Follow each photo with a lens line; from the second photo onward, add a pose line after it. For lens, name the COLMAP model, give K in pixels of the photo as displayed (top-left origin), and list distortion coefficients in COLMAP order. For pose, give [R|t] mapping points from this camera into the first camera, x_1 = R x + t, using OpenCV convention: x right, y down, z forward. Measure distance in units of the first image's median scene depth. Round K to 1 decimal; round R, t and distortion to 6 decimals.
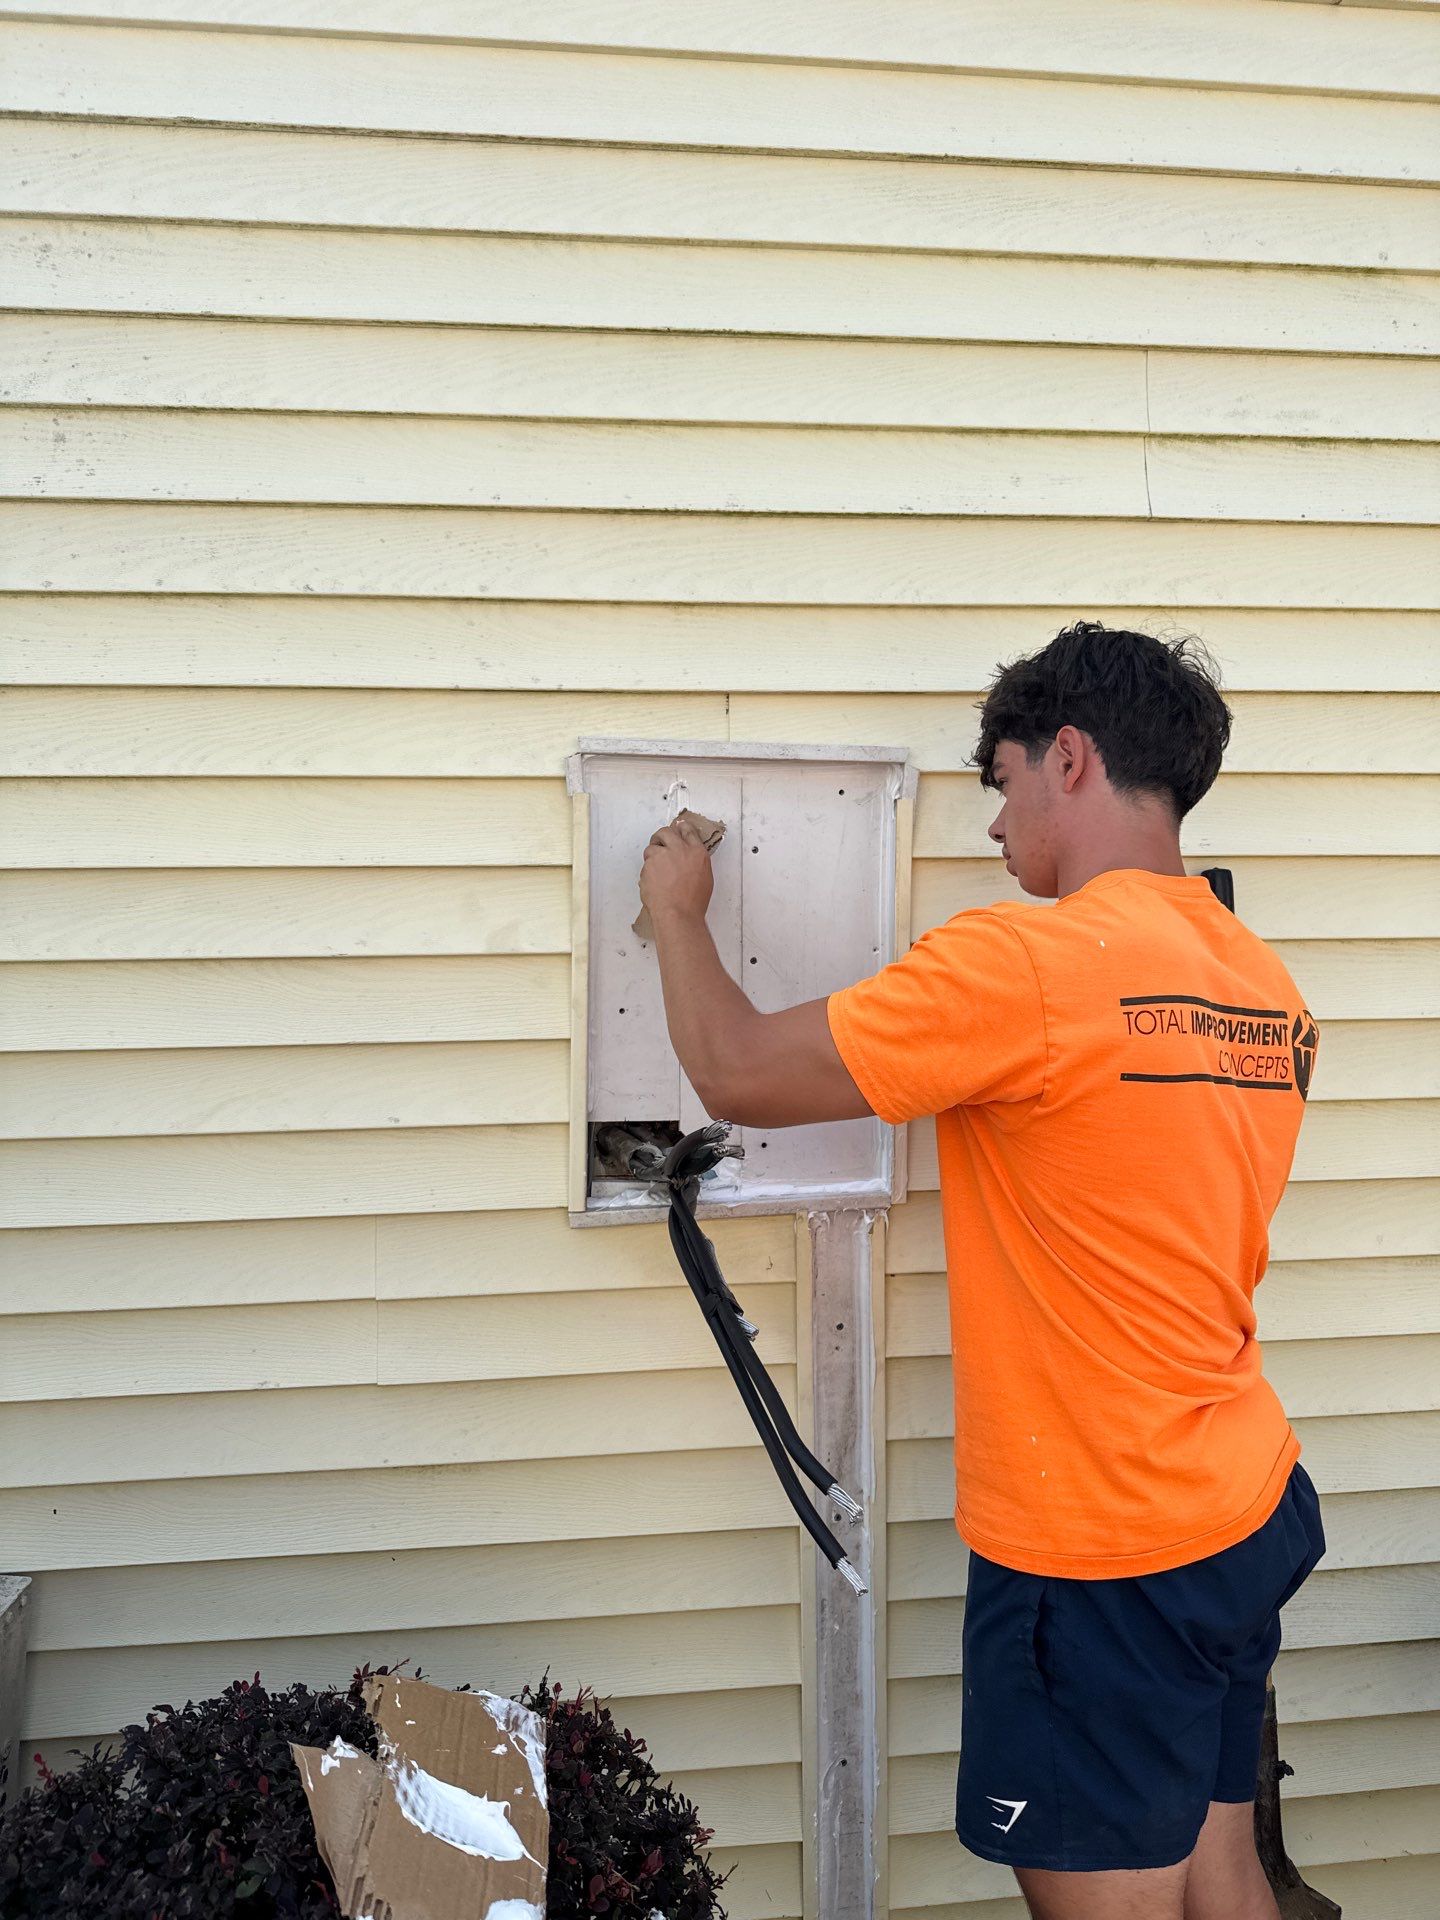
lens RADIAL K [[1333.5, 0, 722.2], [0, 1333.5, 957.7], [0, 0, 1]] dist [-0.009093, -0.002354]
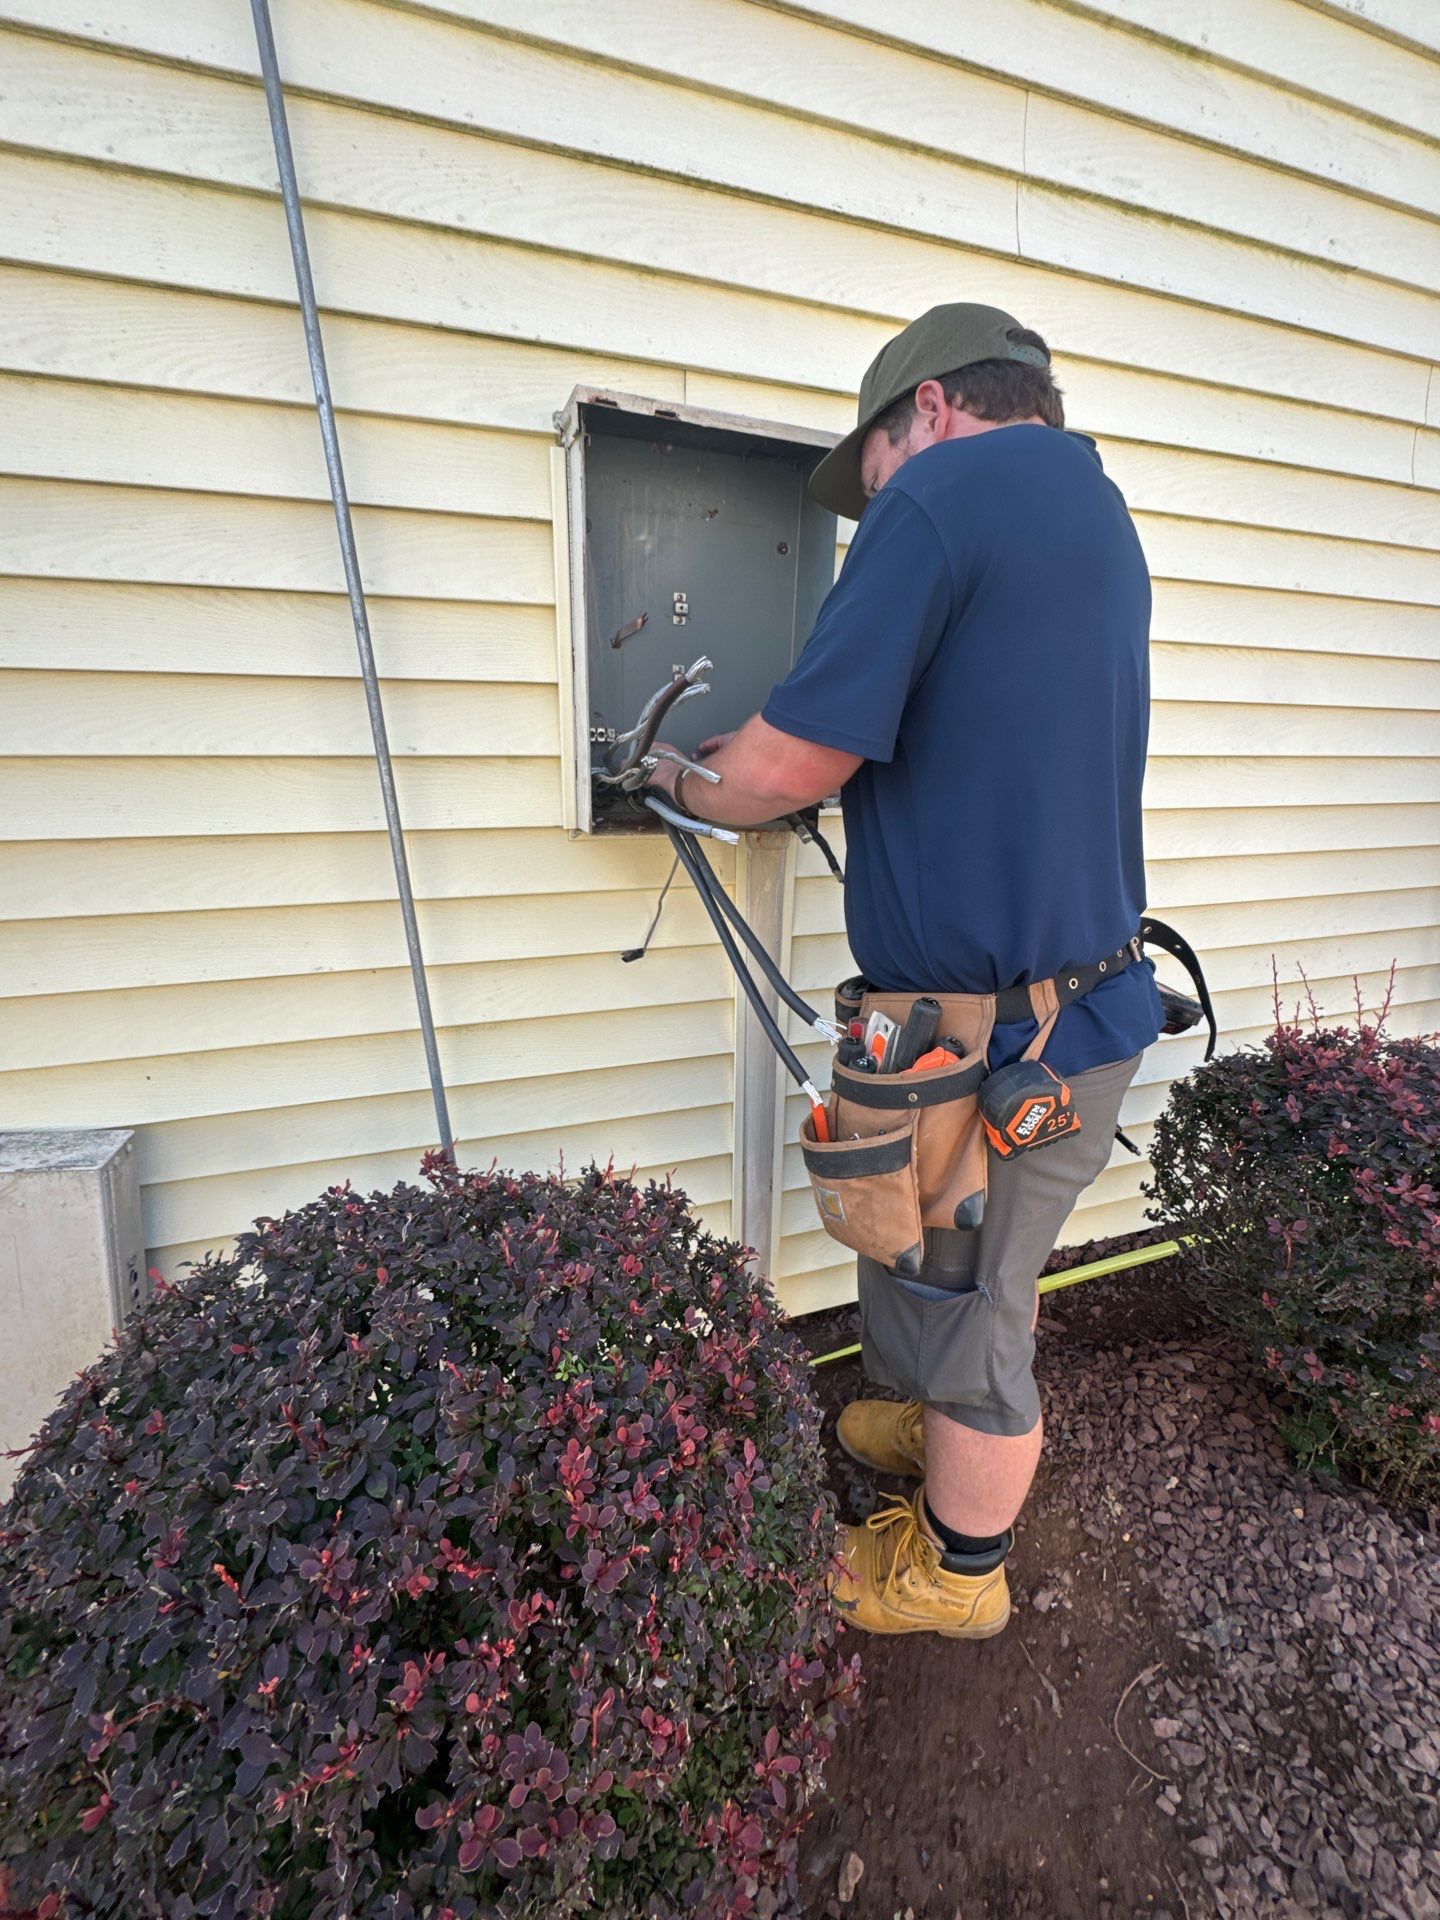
lens RADIAL K [[766.9, 0, 713.2], [0, 766.9, 955.6], [0, 0, 1]] dist [-0.008095, 0.001388]
pose [[0.981955, -0.042629, 0.184249, -0.123333], [0.000233, 0.974535, 0.224236, 0.156774], [-0.189117, -0.220147, 0.956959, 0.269100]]
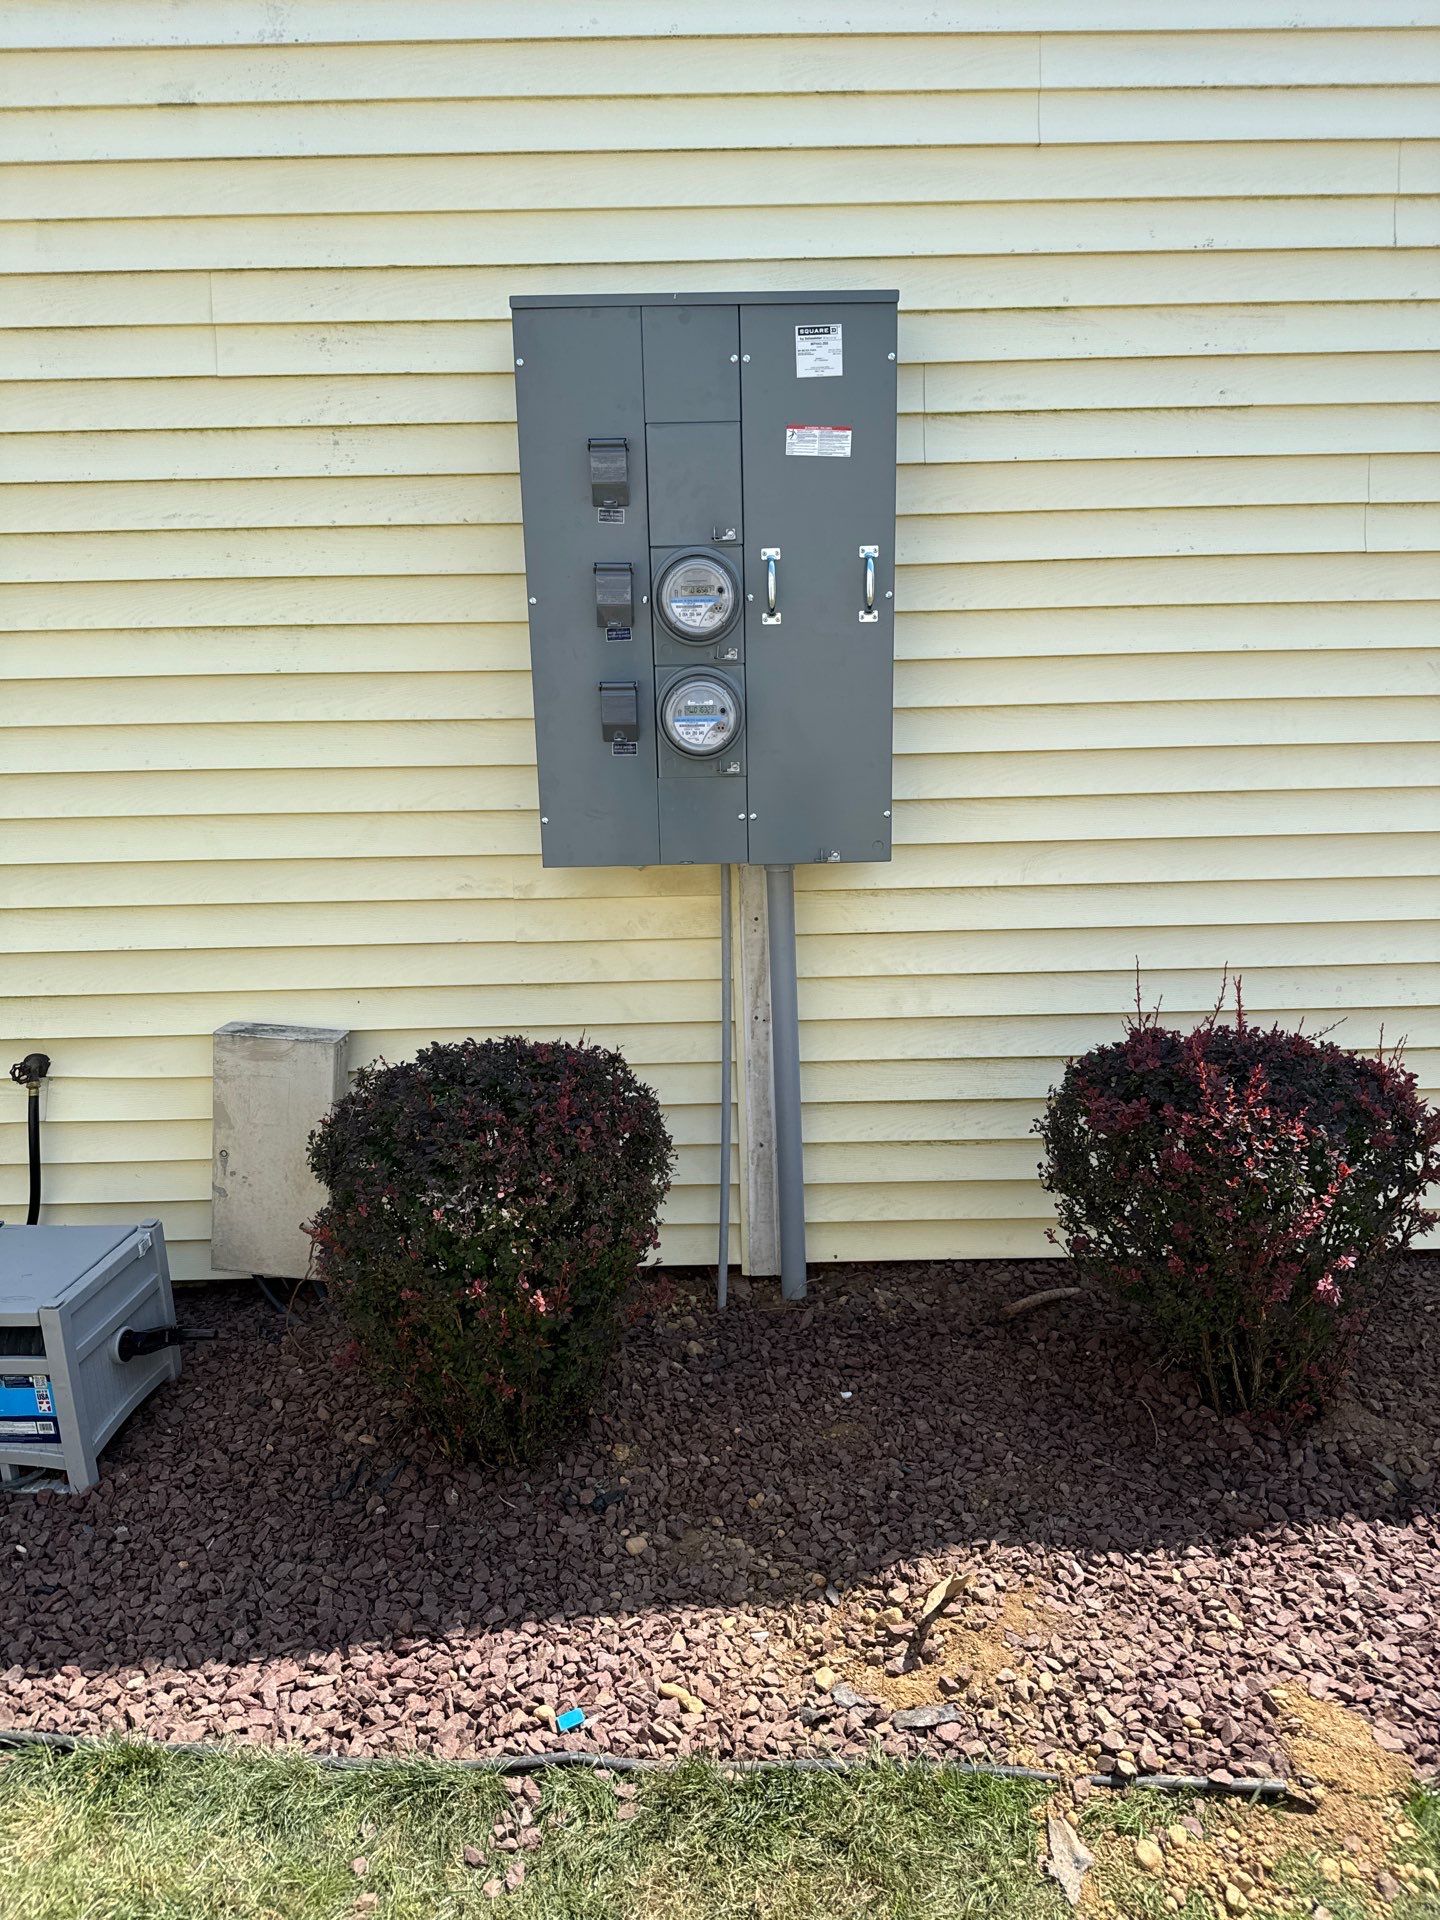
lens RADIAL K [[1333.5, 0, 721.8], [0, 1333.5, 969.9], [0, 0, 1]] dist [-0.009093, -0.002354]
pose [[0.995544, 0.010722, -0.093689, 0.240881], [0.006007, 0.984287, 0.176472, 0.022226], [0.094109, -0.176248, 0.979837, -0.949658]]
